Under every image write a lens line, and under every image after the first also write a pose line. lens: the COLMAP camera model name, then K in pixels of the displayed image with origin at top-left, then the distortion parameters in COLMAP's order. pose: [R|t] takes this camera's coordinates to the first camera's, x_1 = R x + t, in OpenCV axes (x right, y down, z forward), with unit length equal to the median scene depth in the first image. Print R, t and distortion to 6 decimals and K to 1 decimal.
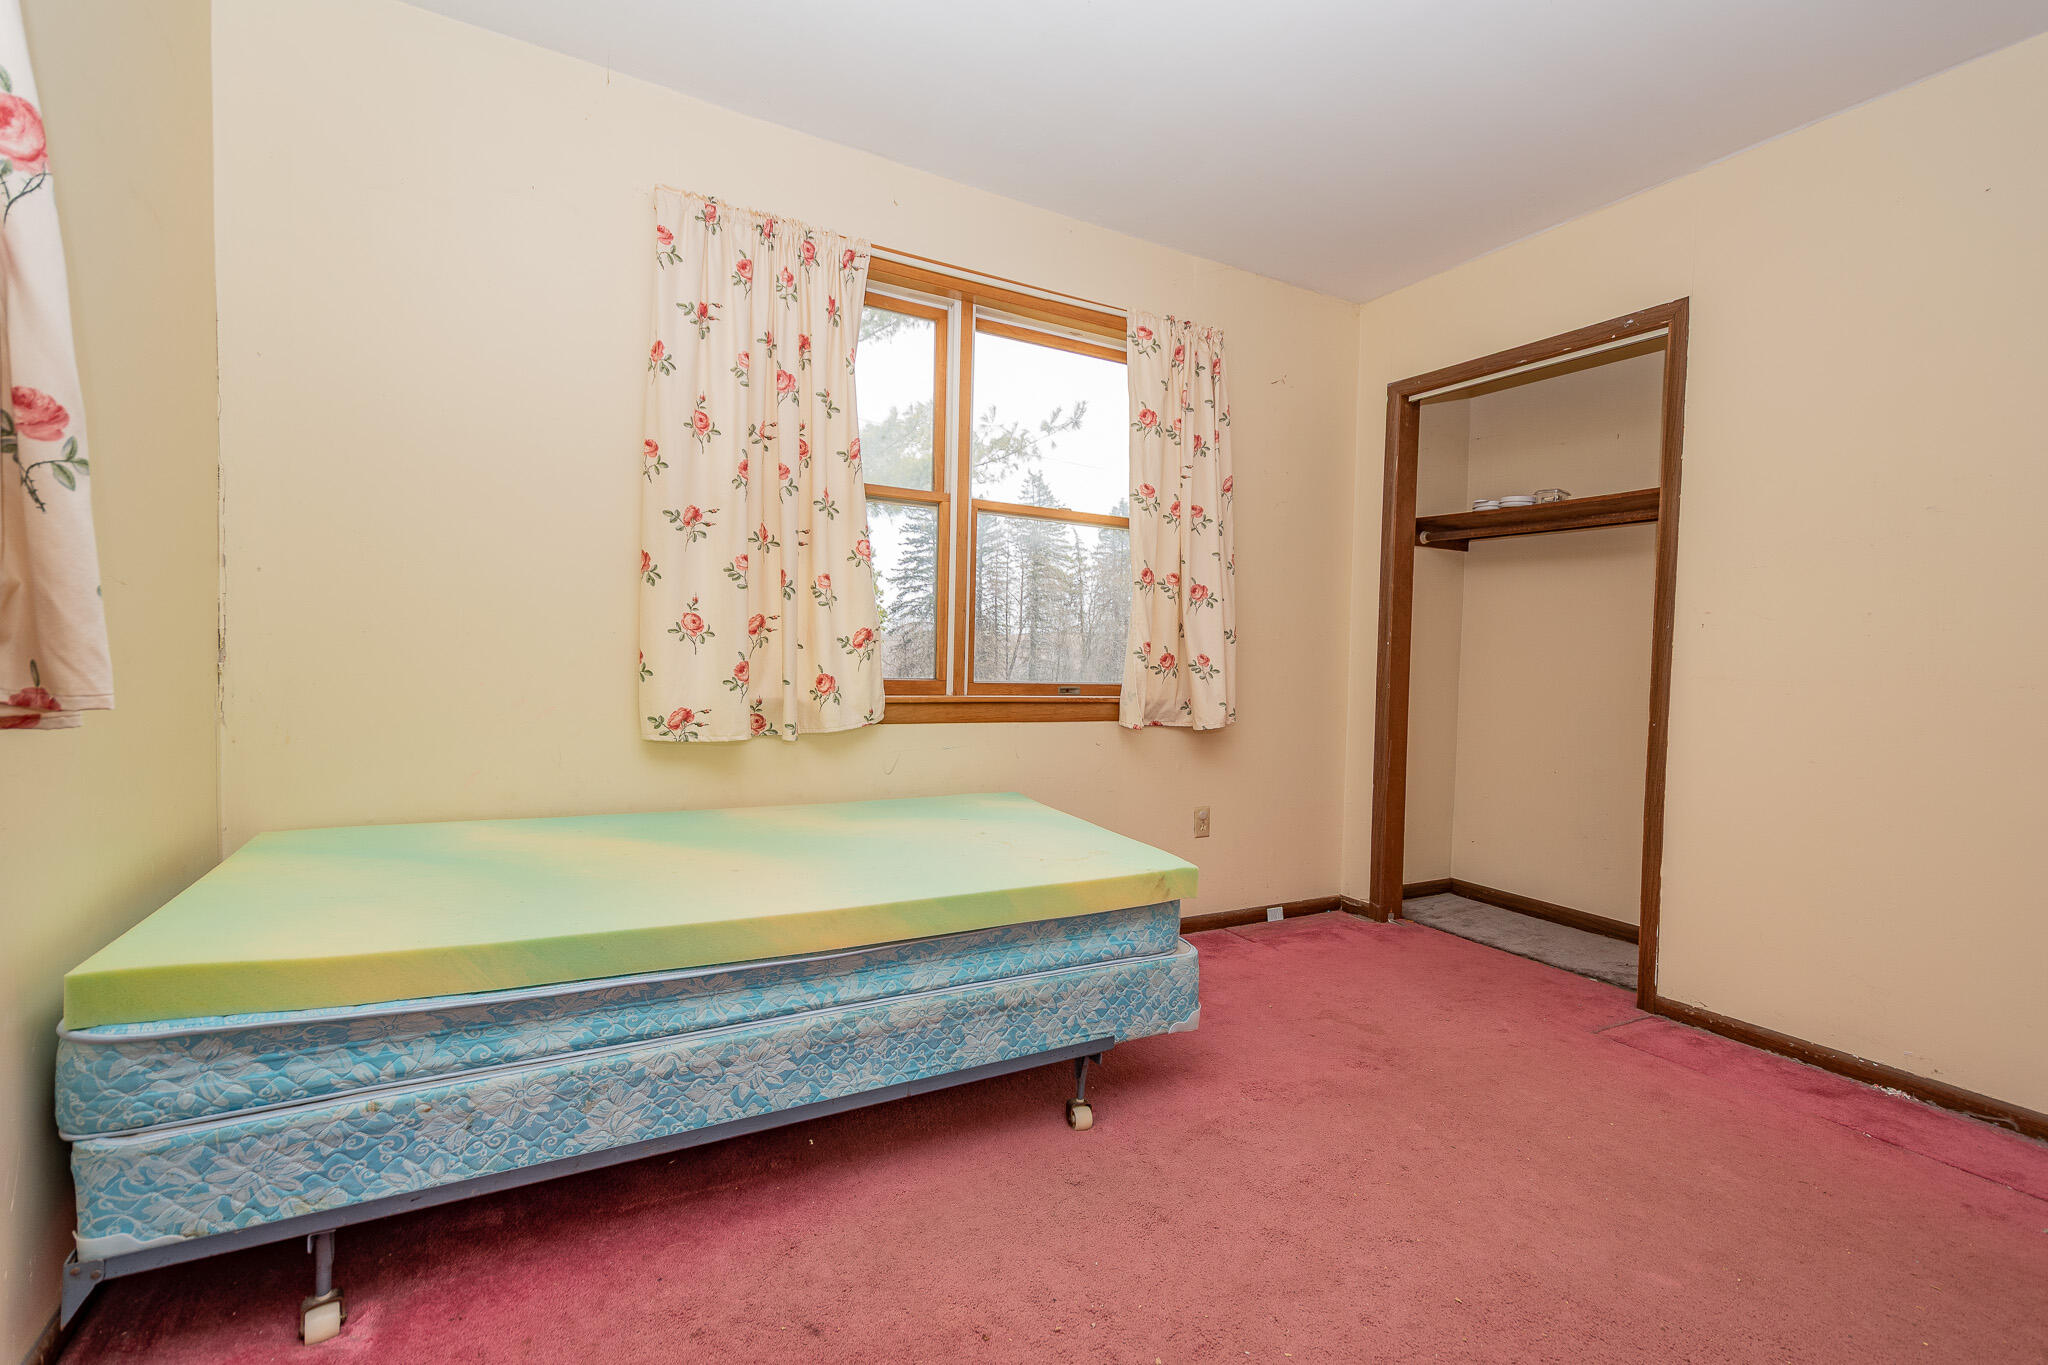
lens RADIAL K [[846.6, 0, 1031.6], [0, 846.6, 679.3], [0, 0, 1]] dist [0.017550, -0.004789]
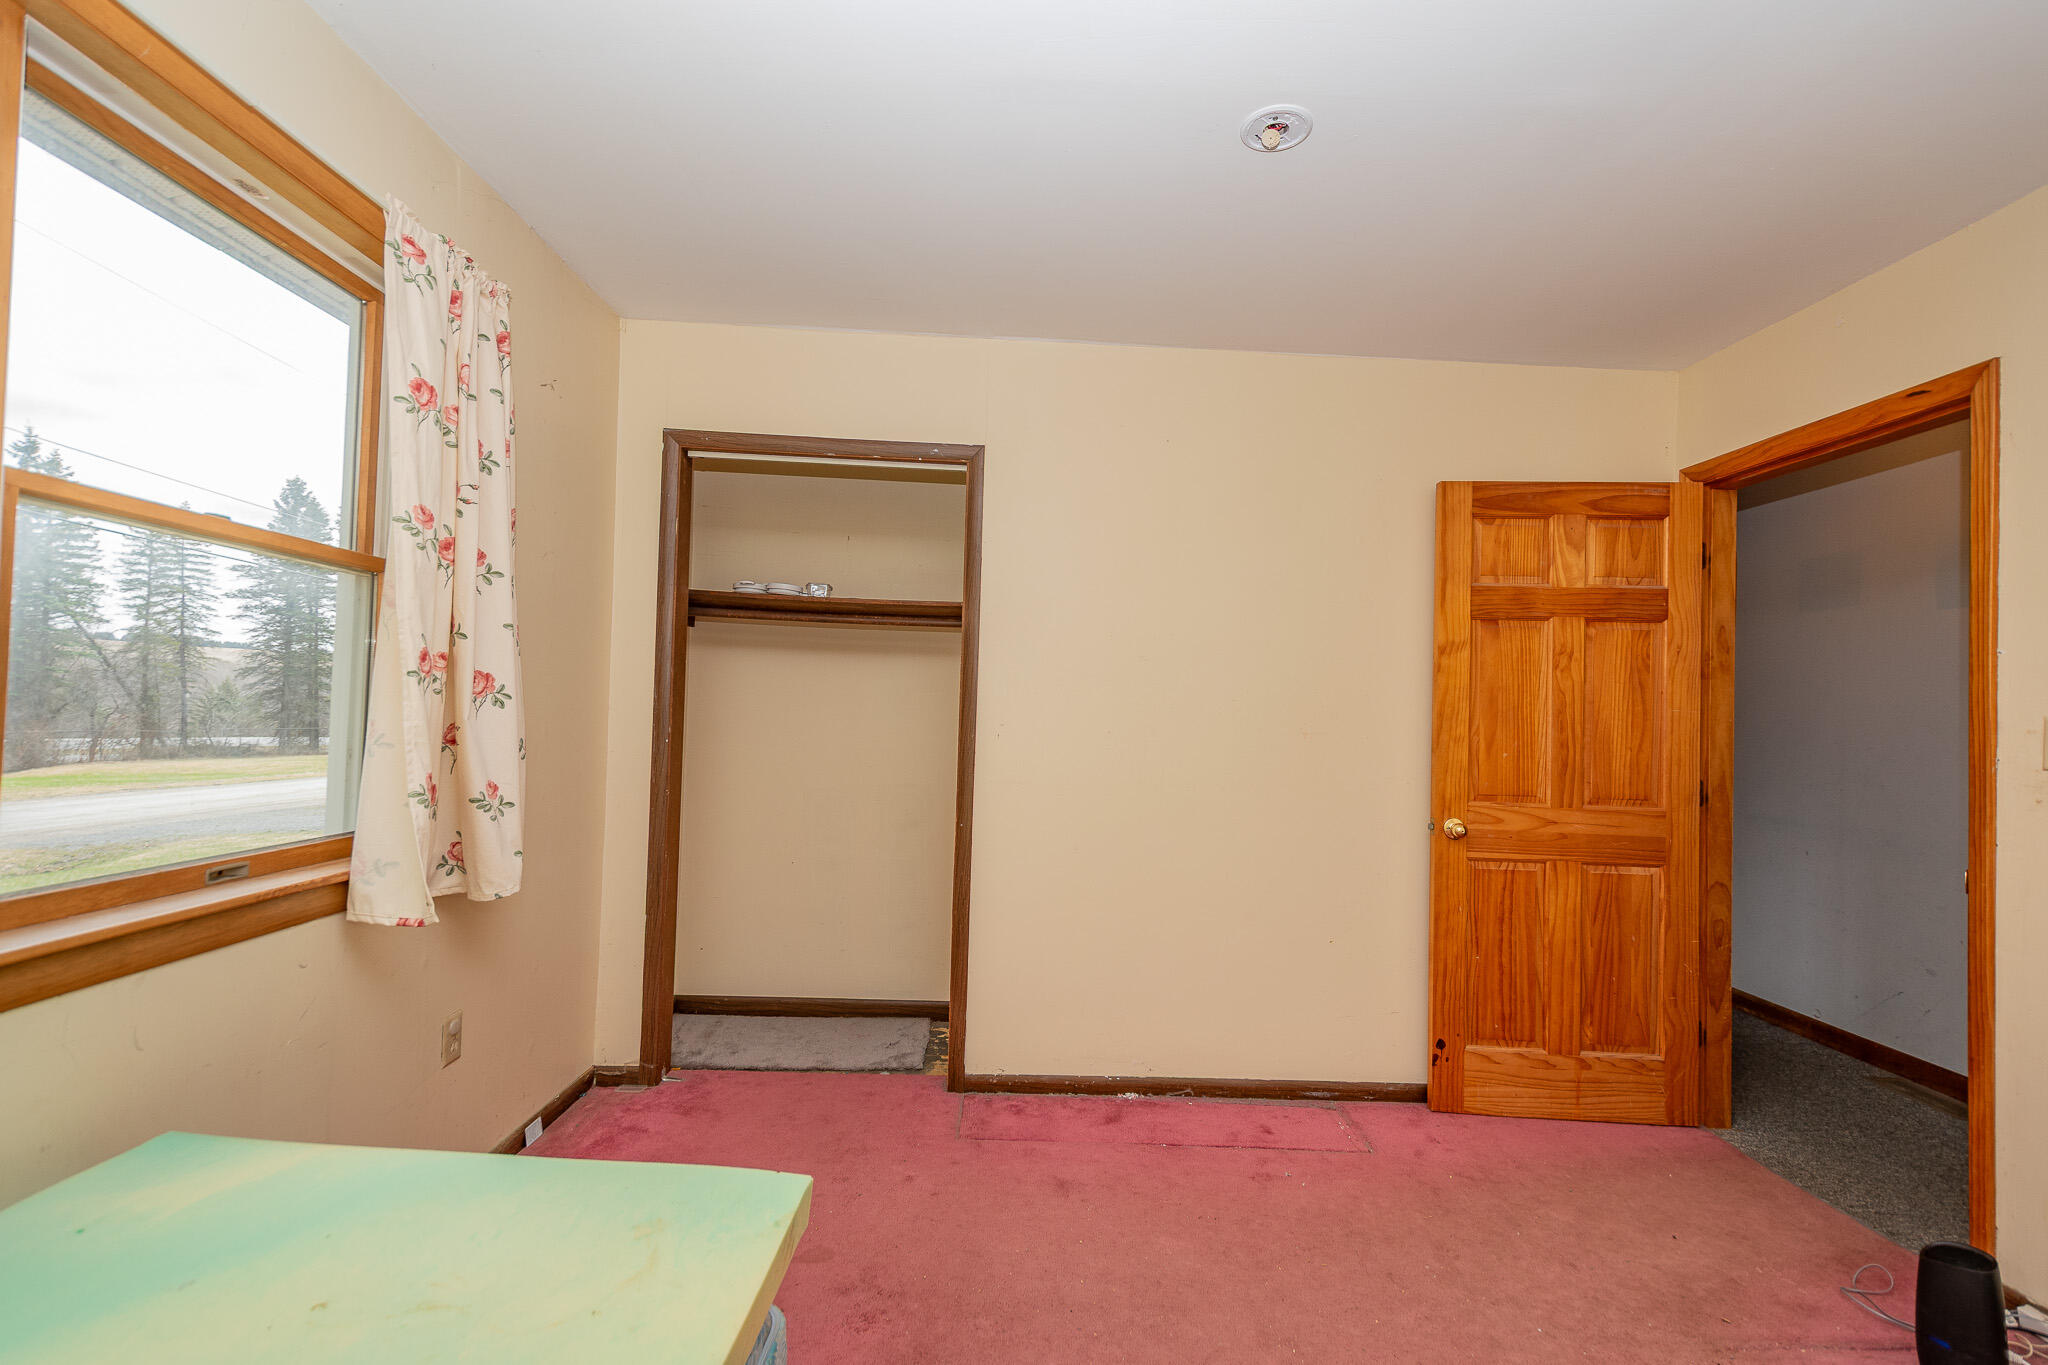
lens RADIAL K [[887.0, 0, 1029.5], [0, 887.0, 693.8], [0, 0, 1]] dist [0.017777, -0.006124]
pose [[0.489260, 0.011816, 0.872058, -0.188758], [0.011361, 0.999737, -0.019919, -0.077441], [-0.872064, 0.019653, 0.488997, 0.312582]]
